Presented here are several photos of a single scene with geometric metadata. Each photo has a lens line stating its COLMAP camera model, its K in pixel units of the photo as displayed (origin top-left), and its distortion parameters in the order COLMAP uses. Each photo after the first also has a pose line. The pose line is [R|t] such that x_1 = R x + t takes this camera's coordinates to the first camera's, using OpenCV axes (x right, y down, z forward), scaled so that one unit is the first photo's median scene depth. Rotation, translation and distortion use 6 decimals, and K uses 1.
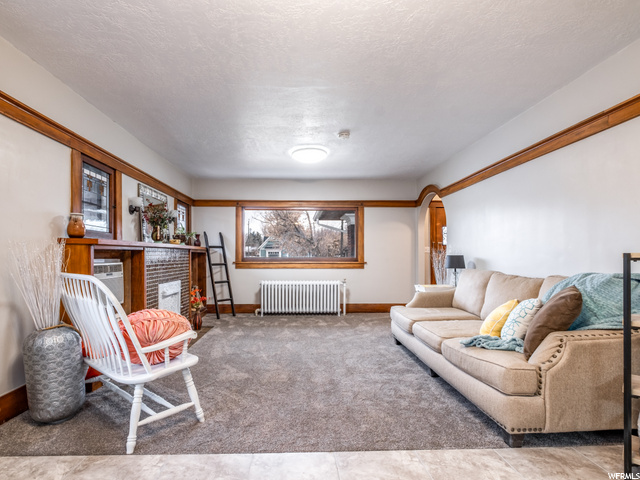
lens RADIAL K [[337.1, 0, 302.4], [0, 337.1, 253.8], [0, 0, 1]] dist [-0.003263, -0.000271]
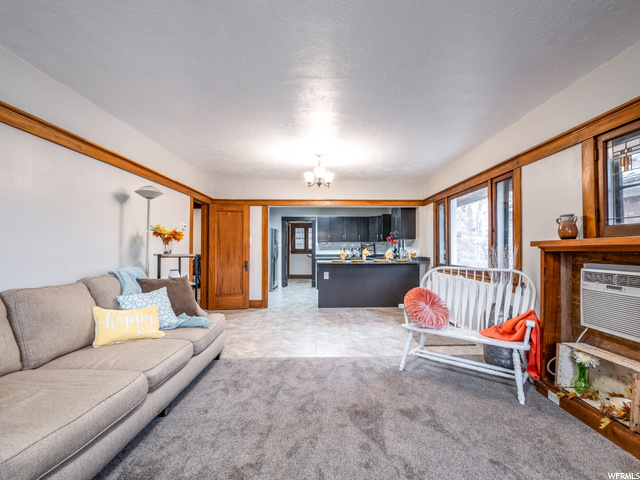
lens RADIAL K [[316.1, 0, 334.8], [0, 316.1, 243.3], [0, 0, 1]] dist [-0.003630, -0.000947]
pose [[-0.999863, 0.001557, -0.016453, 0.004876], [0.001932, 0.999737, -0.022841, -0.009328], [0.016413, -0.022870, -0.999604, 0.981278]]
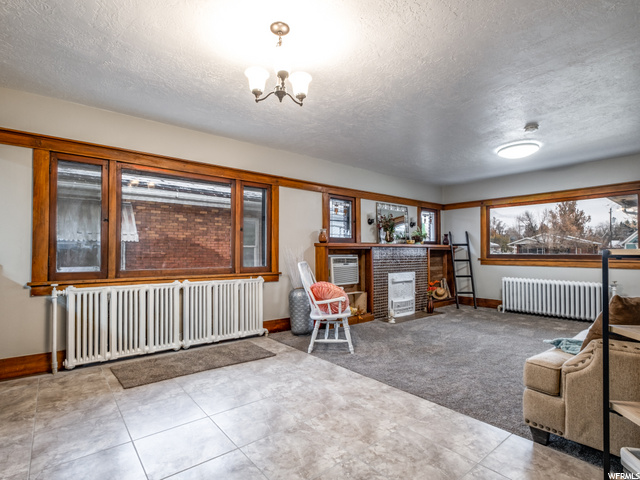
lens RADIAL K [[324.4, 0, 314.5], [0, 324.4, 249.9], [0, 0, 1]] dist [0.000128, -0.000068]
pose [[0.602064, -0.009369, -0.798393, 0.353266], [0.005877, 0.999956, -0.007302, 0.001647], [0.798426, -0.000295, 0.602093, -0.038897]]
